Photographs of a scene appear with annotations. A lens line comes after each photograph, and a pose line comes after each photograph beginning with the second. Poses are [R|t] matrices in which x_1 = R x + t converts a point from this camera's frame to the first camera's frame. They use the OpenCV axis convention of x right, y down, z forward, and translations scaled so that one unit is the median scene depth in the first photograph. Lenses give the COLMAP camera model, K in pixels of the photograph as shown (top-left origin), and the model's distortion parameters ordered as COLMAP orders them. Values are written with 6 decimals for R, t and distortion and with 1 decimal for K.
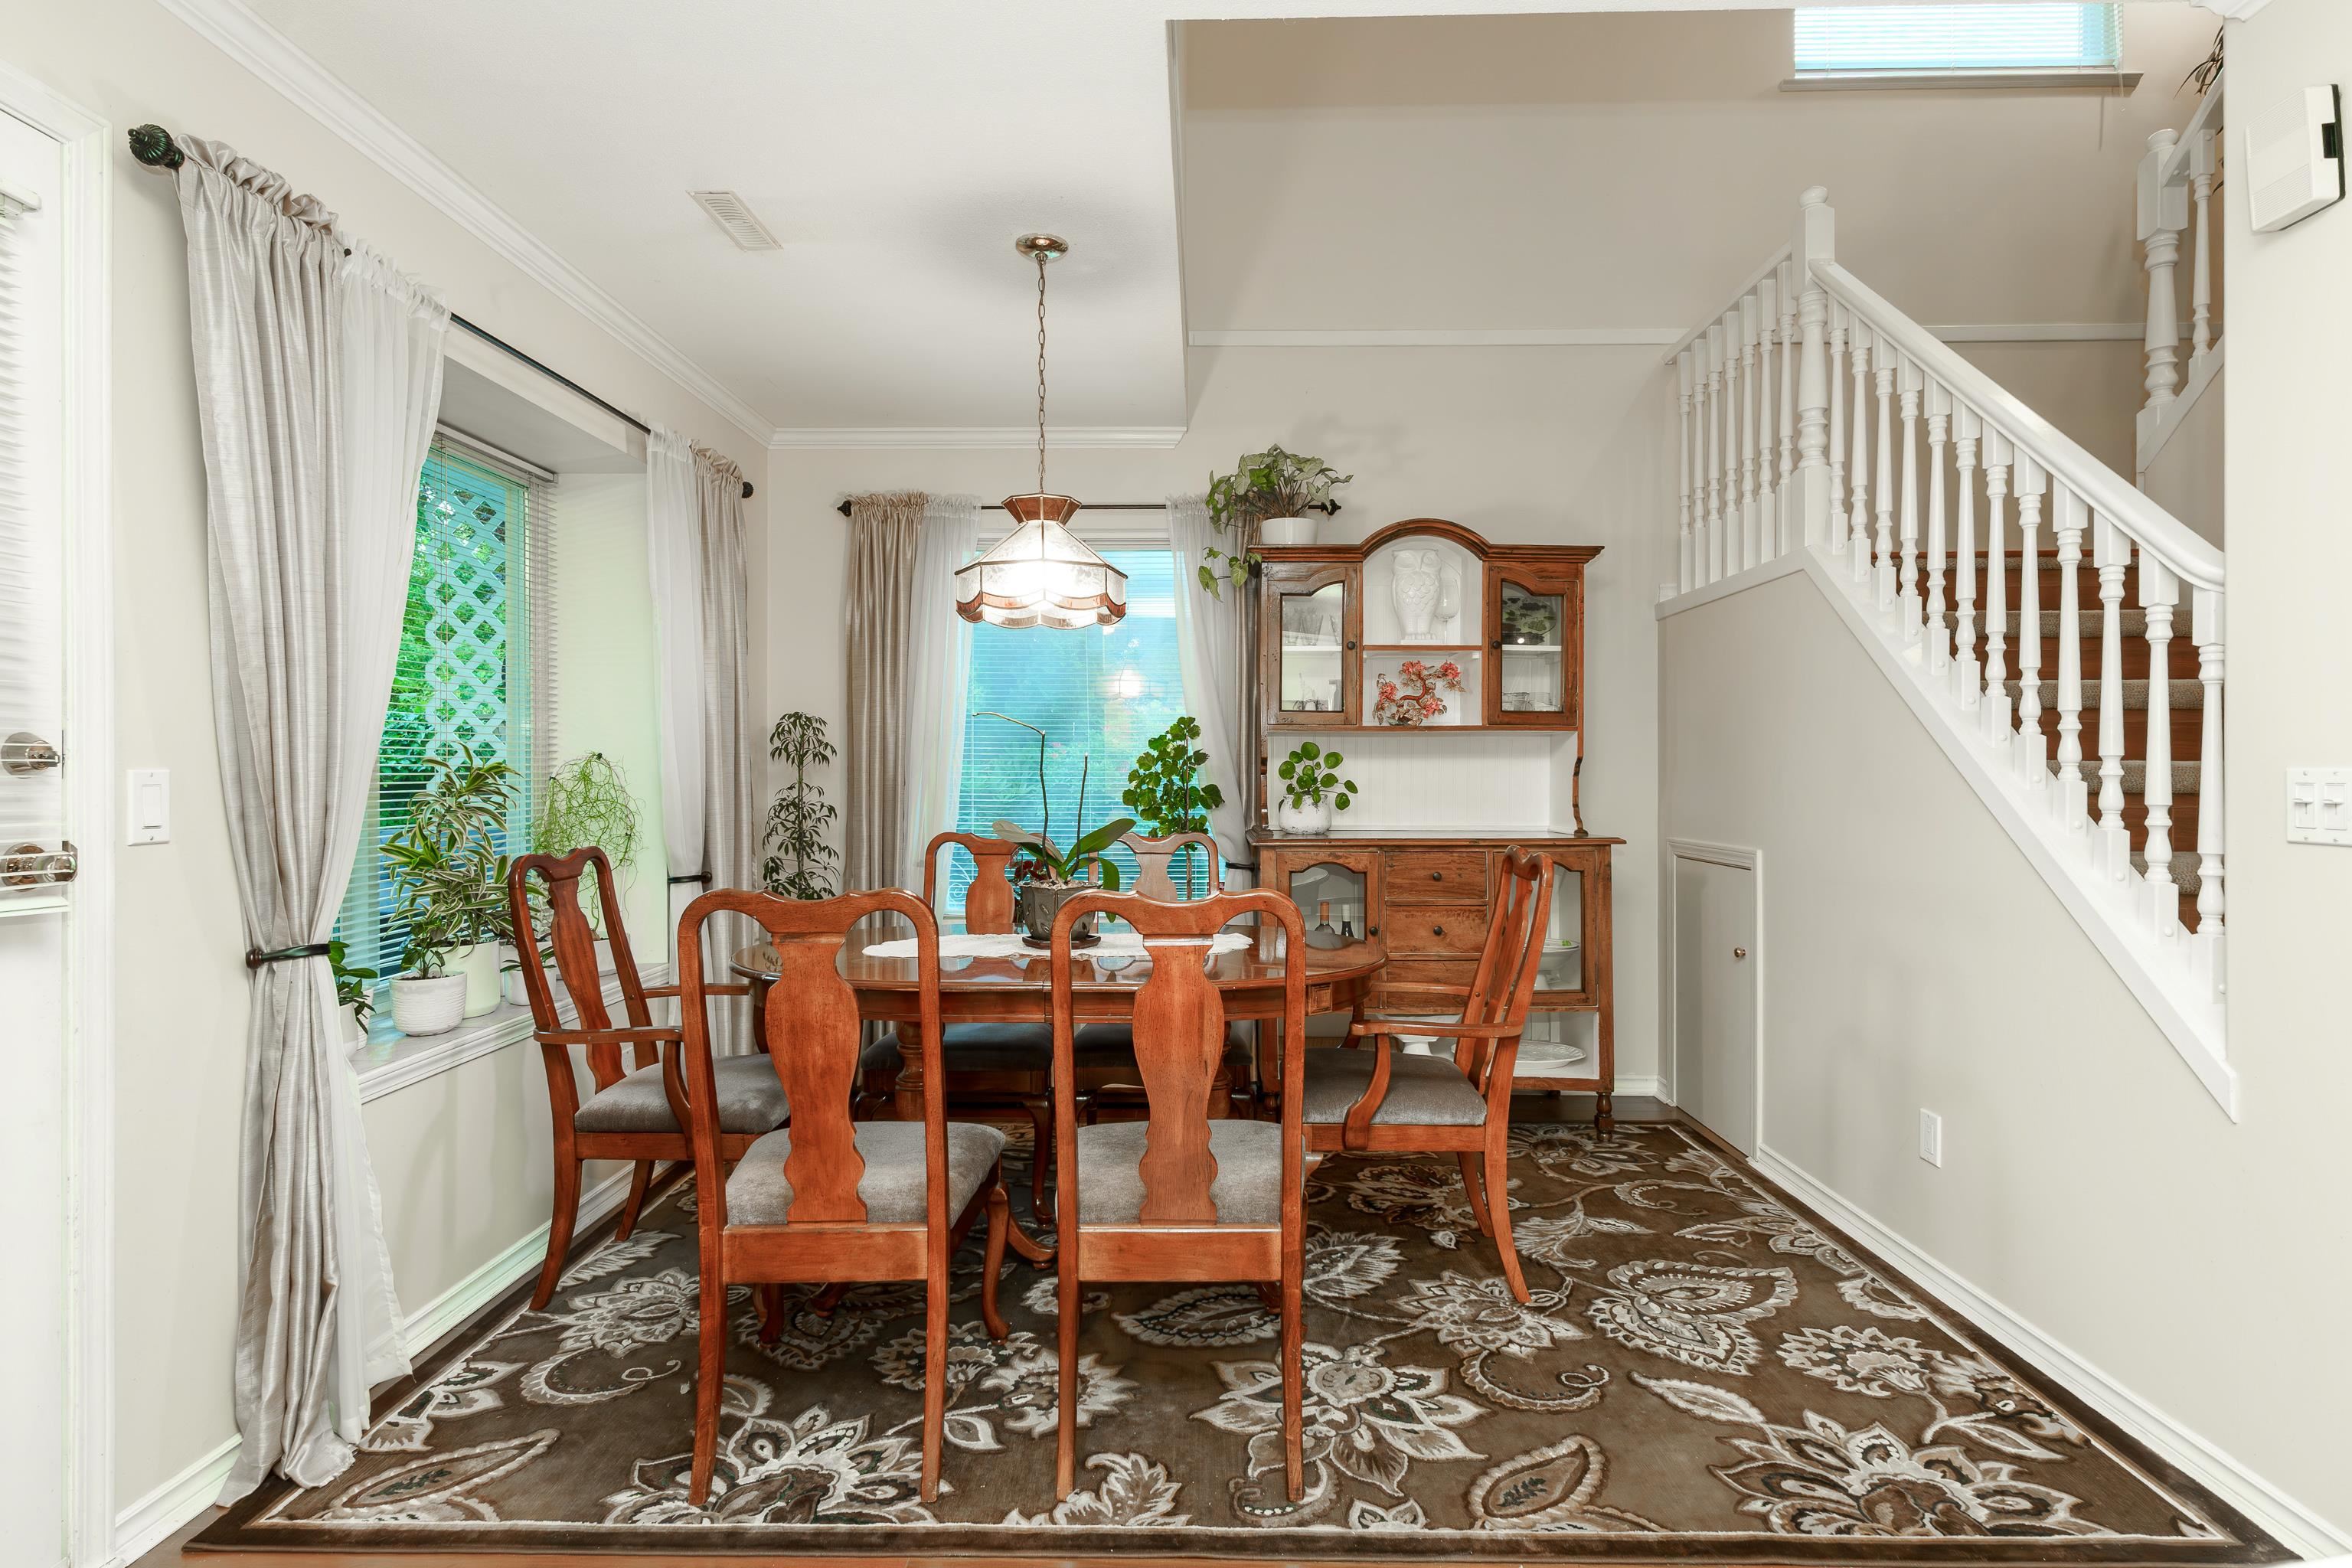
lens RADIAL K [[1161.7, 0, 1176.0], [0, 1161.7, 784.0], [0, 0, 1]] dist [0.000970, -0.000207]
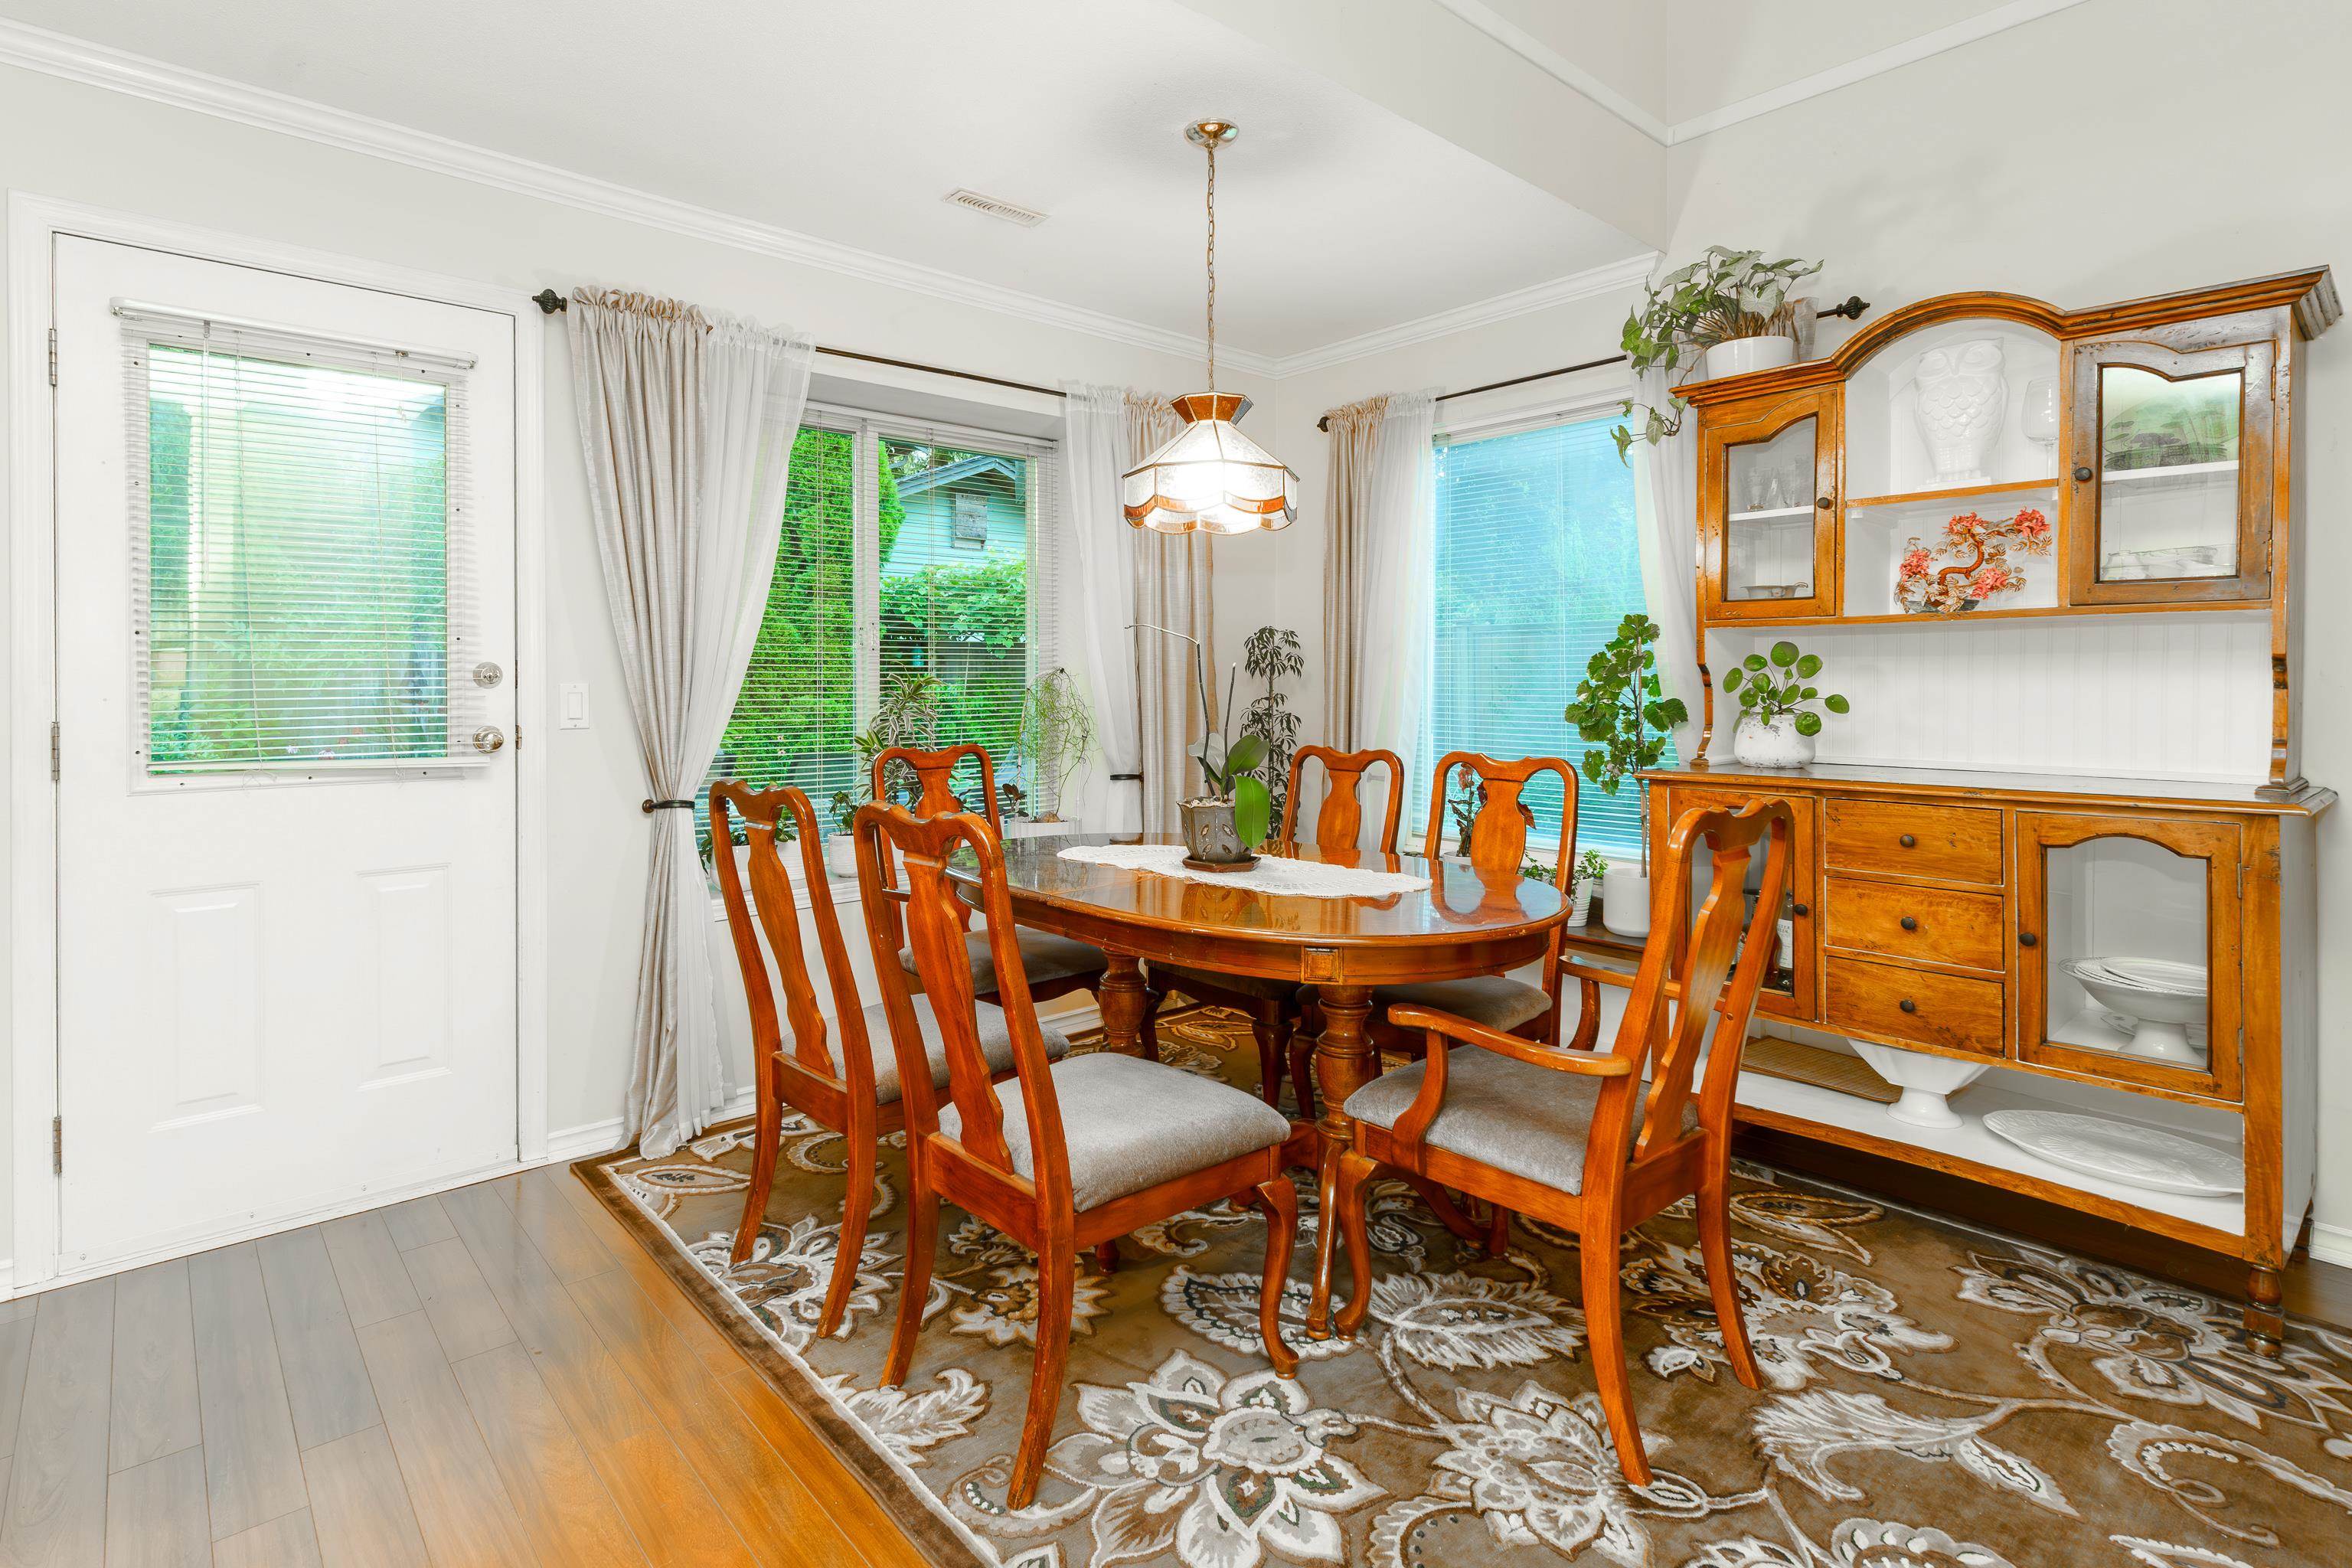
lens RADIAL K [[1148.7, 0, 1175.4], [0, 1148.7, 700.2], [0, 0, 1]] dist [0.004940, 0.000855]
pose [[0.679872, 0.009559, -0.733268, 0.559616], [-0.005969, 0.999954, 0.007502, -0.003532], [0.733306, -0.000724, 0.679898, 0.336412]]
